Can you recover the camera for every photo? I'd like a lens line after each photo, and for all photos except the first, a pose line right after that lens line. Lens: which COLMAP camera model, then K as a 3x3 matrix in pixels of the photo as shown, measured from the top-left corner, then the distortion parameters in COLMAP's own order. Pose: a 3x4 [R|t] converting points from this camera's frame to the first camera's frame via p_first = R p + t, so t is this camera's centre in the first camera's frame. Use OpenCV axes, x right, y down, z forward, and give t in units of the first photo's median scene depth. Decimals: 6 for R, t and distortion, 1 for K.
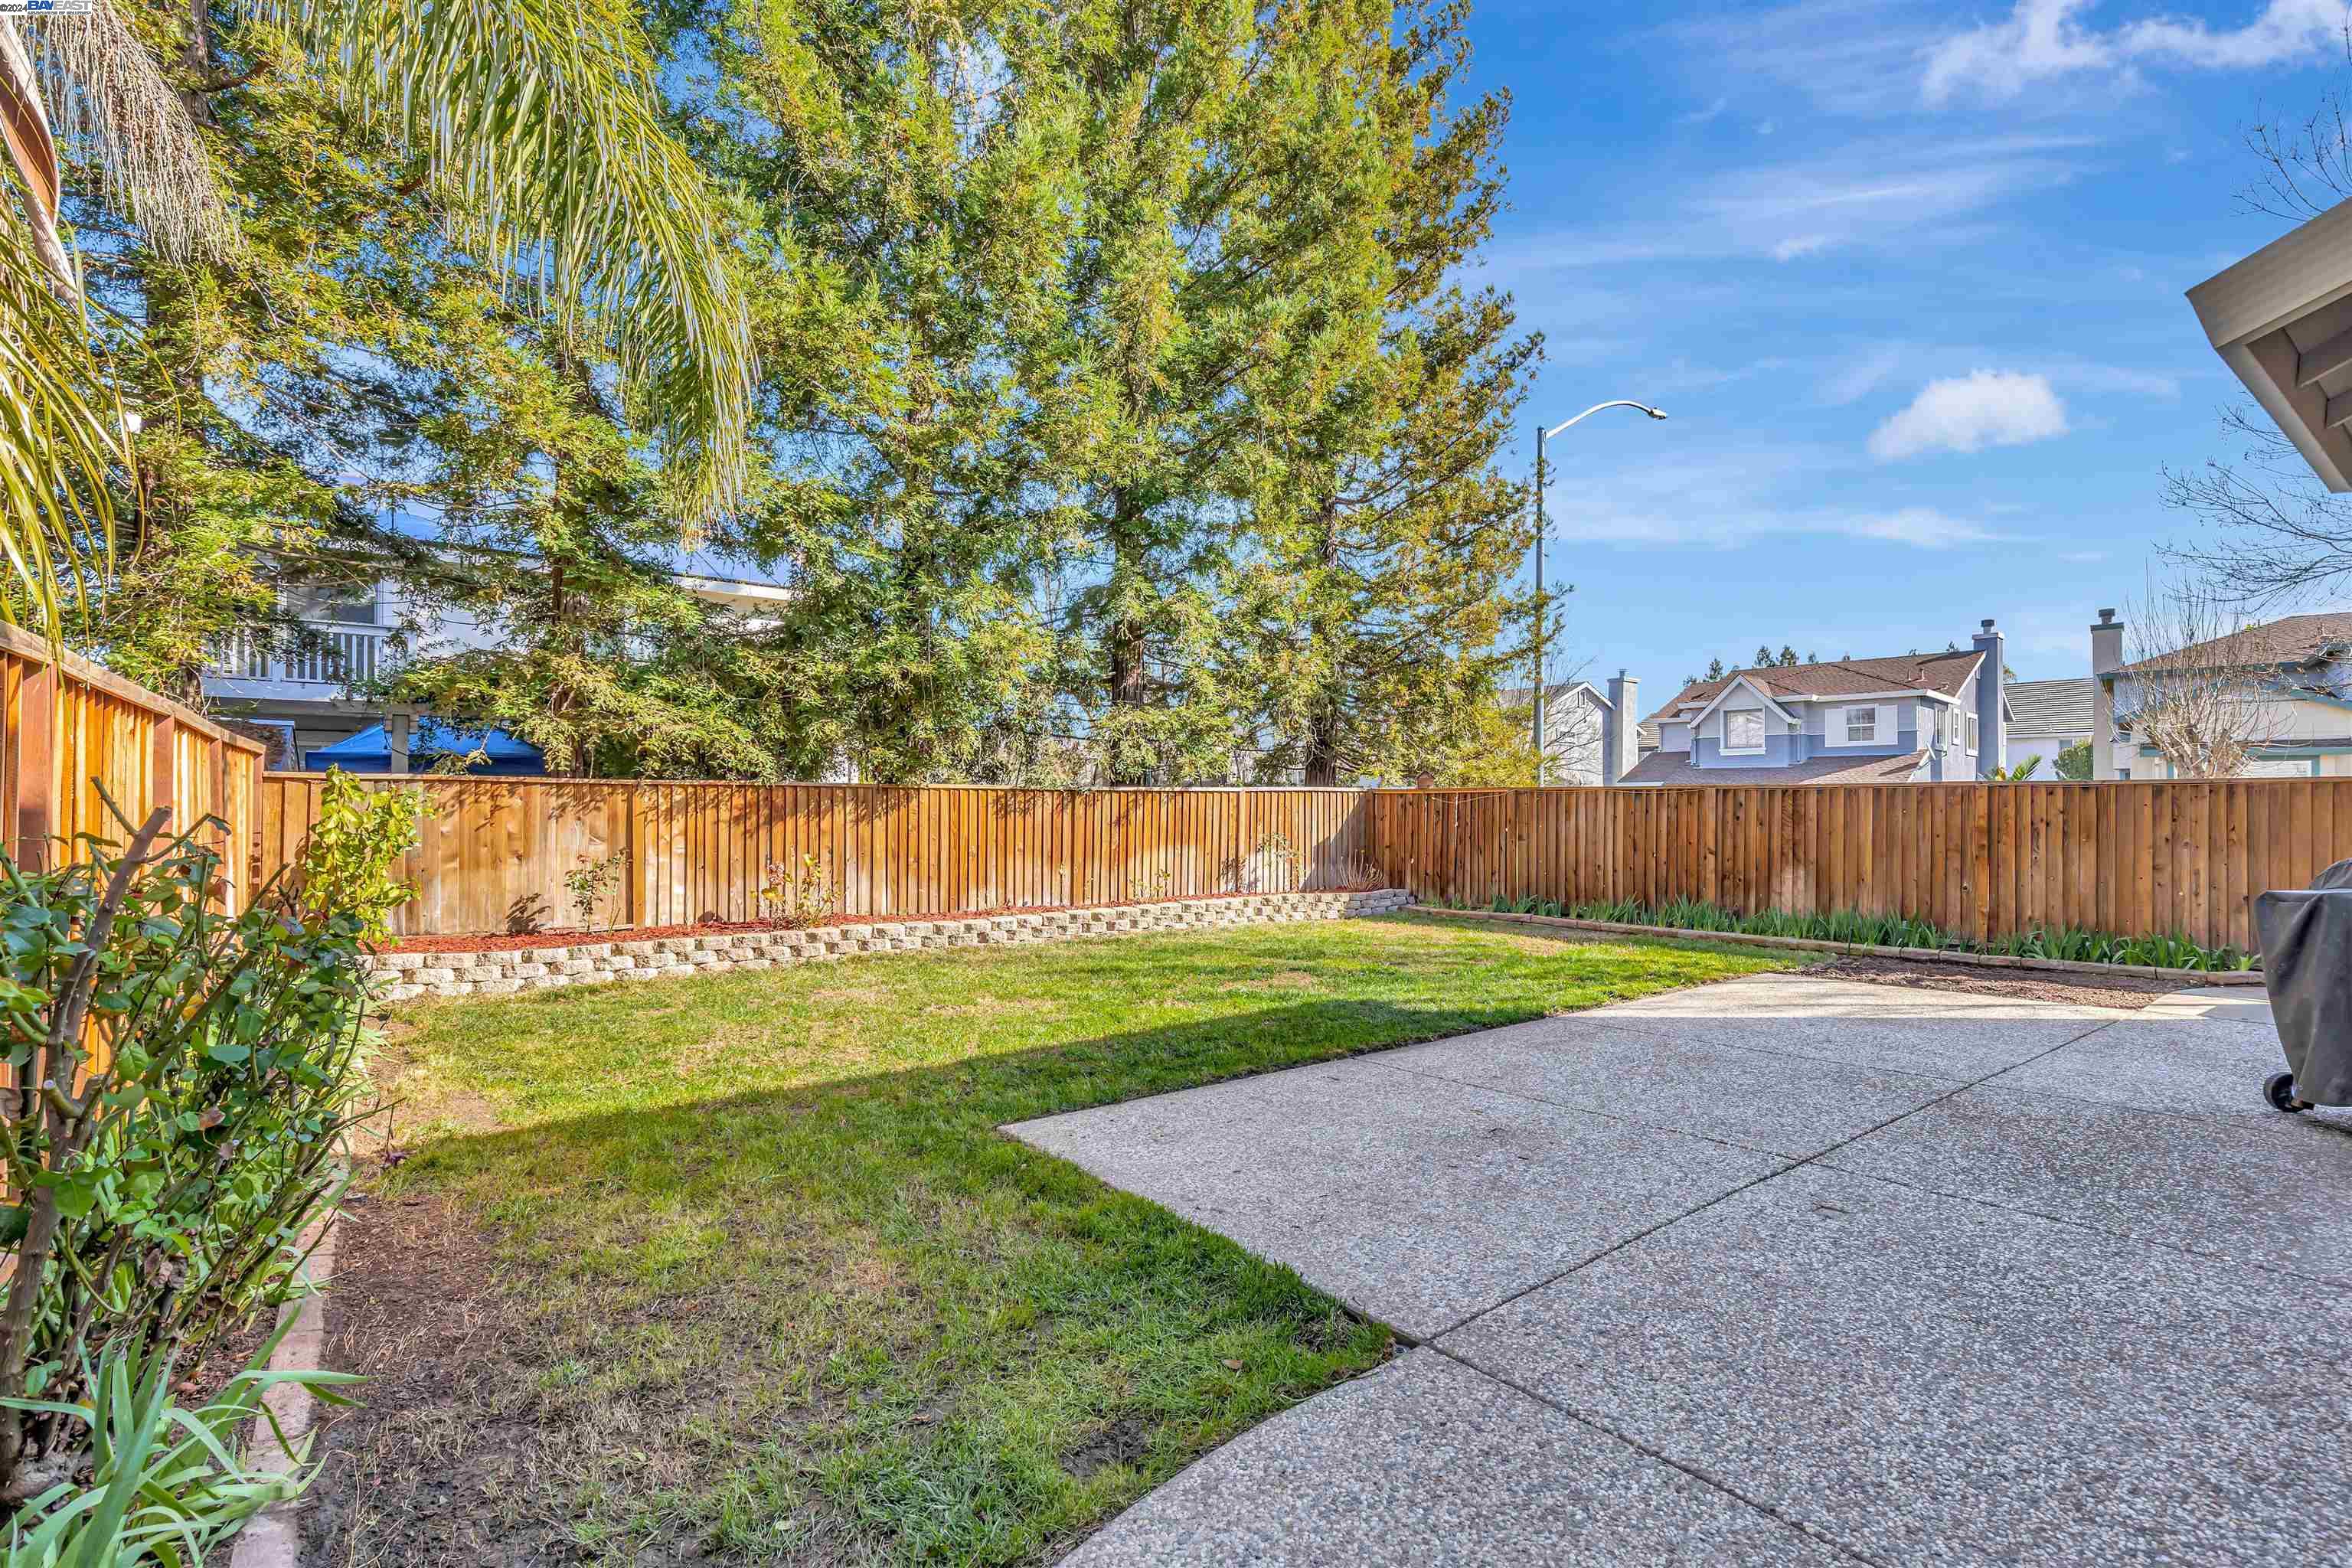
lens RADIAL K [[1070.6, 0, 1174.7], [0, 1070.6, 792.3], [0, 0, 1]] dist [0.002741, 0.000145]
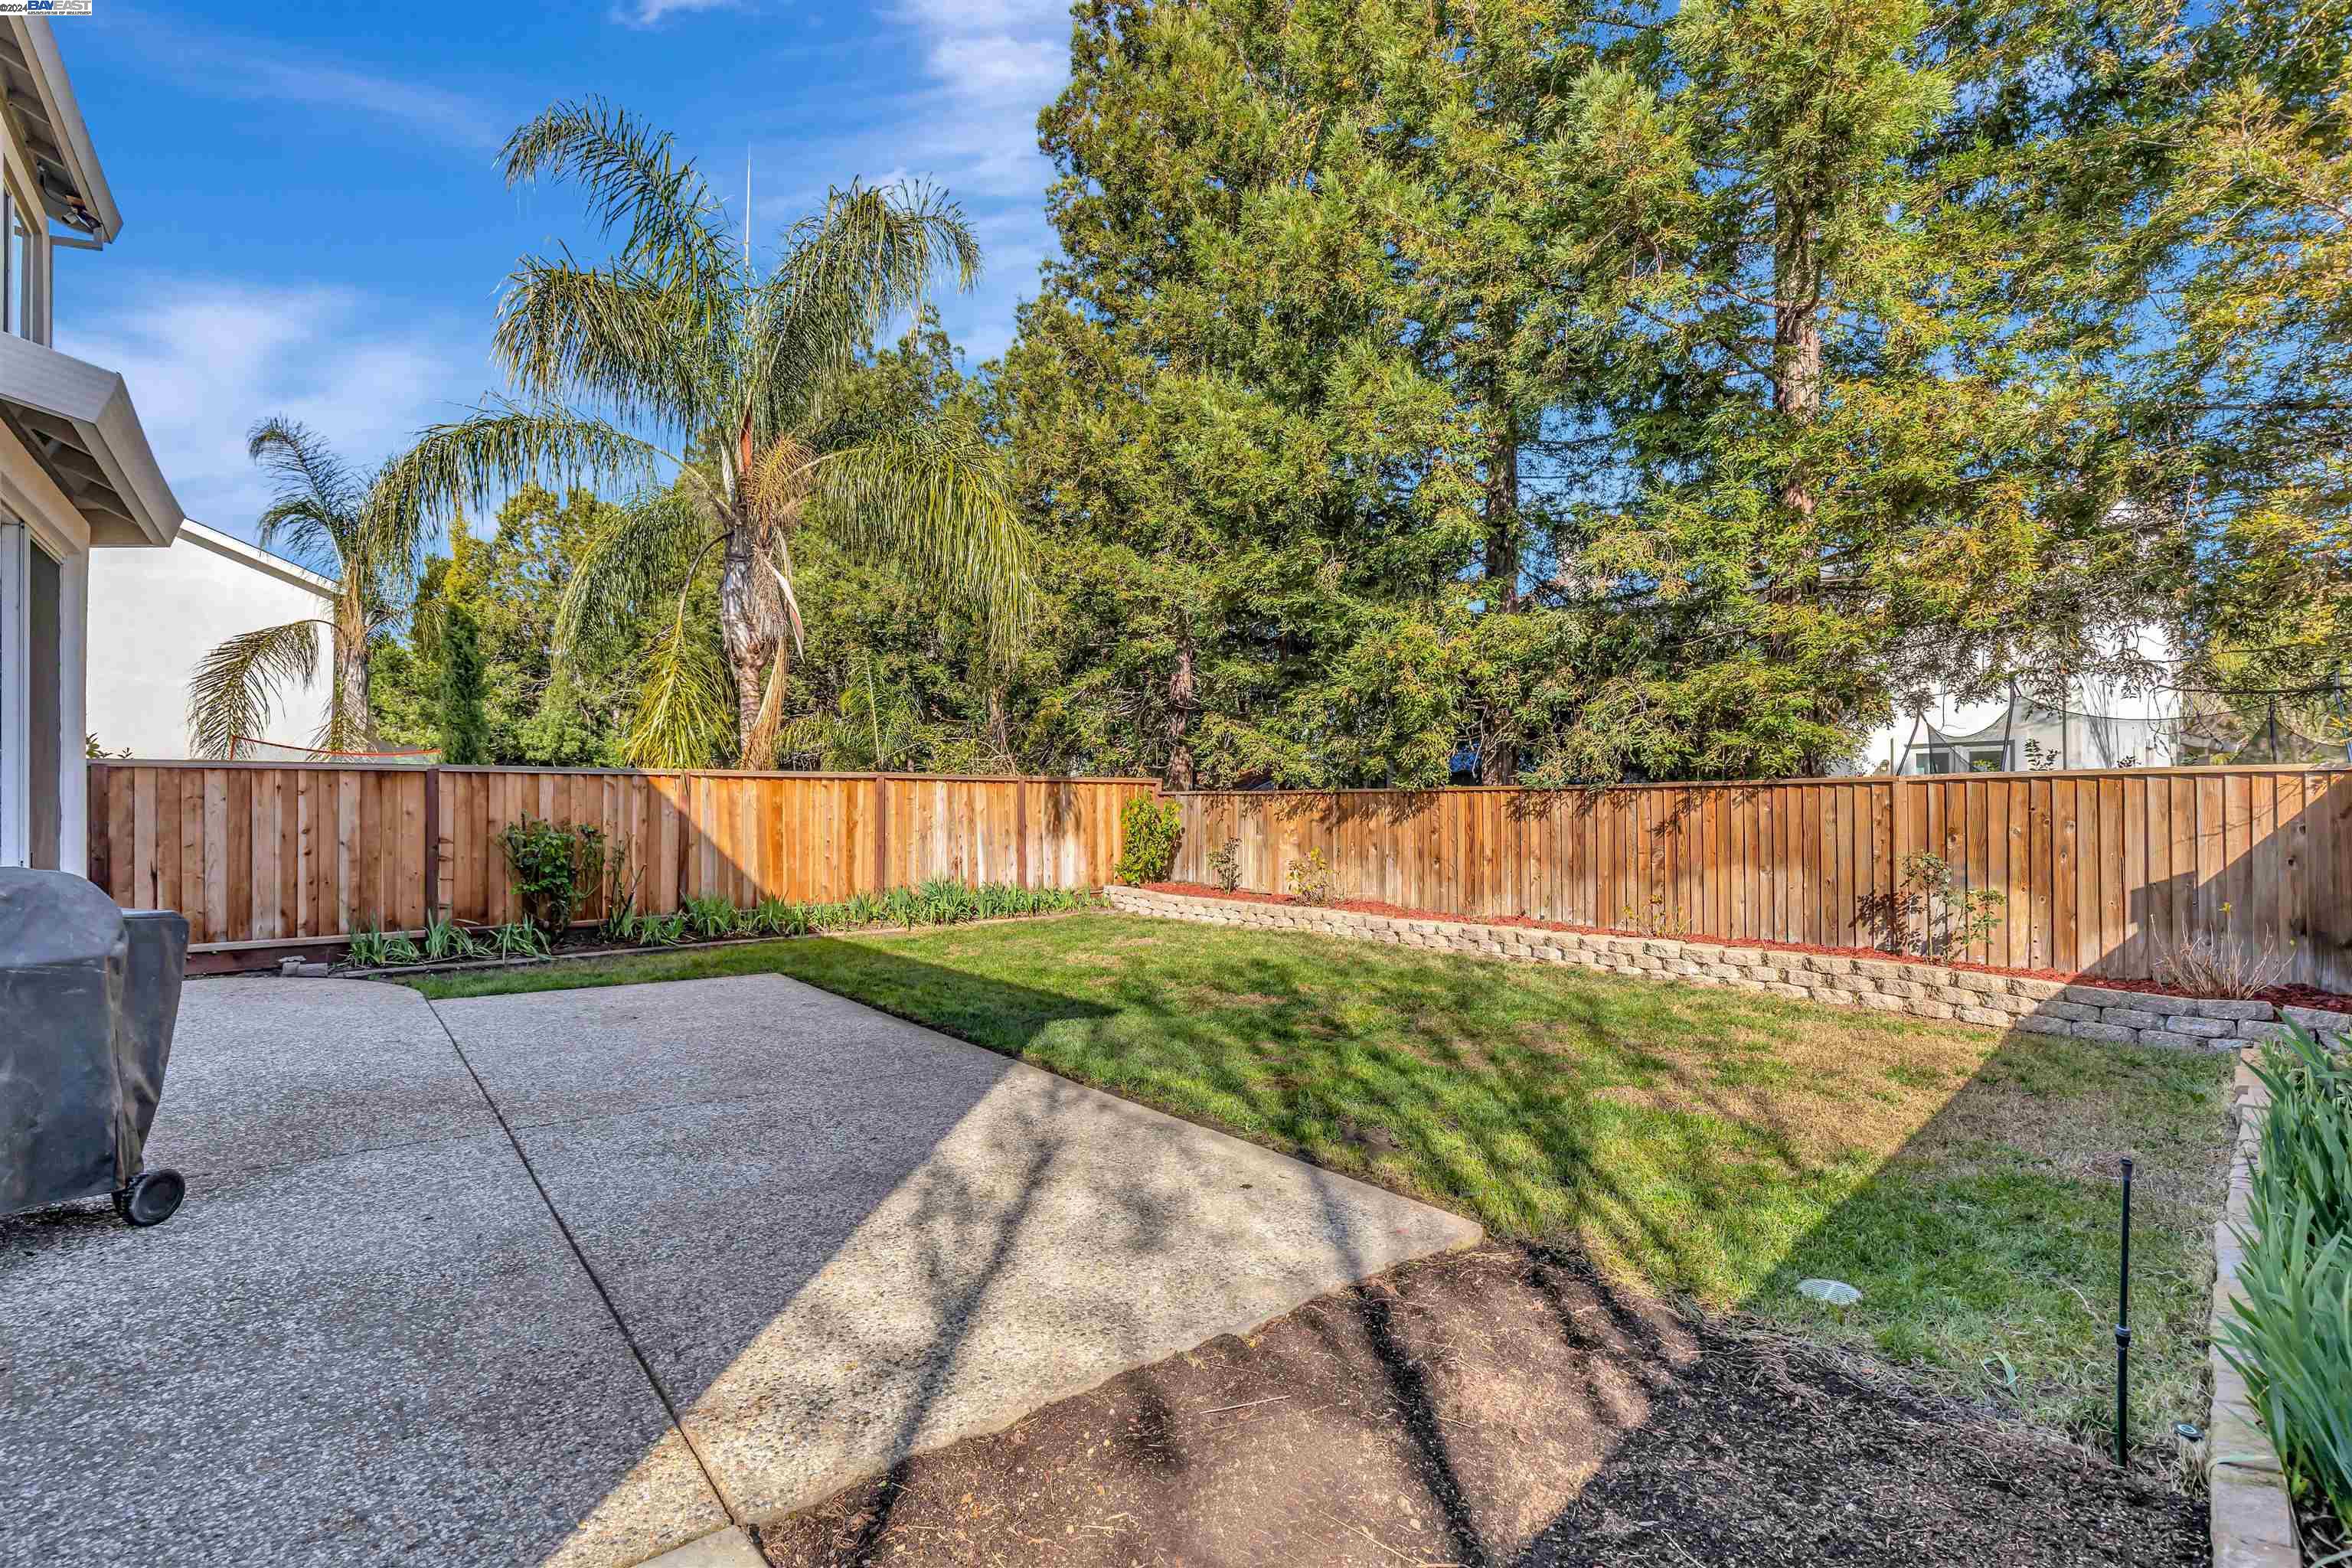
lens RADIAL K [[1070.6, 0, 1177.5], [0, 1070.6, 799.3], [0, 0, 1]] dist [0.002741, 0.000145]
pose [[0.022666, -0.014357, -0.999640, 0.743257], [0.002762, 0.999894, -0.014298, 0.017920], [0.999739, -0.002437, 0.022704, 0.681017]]
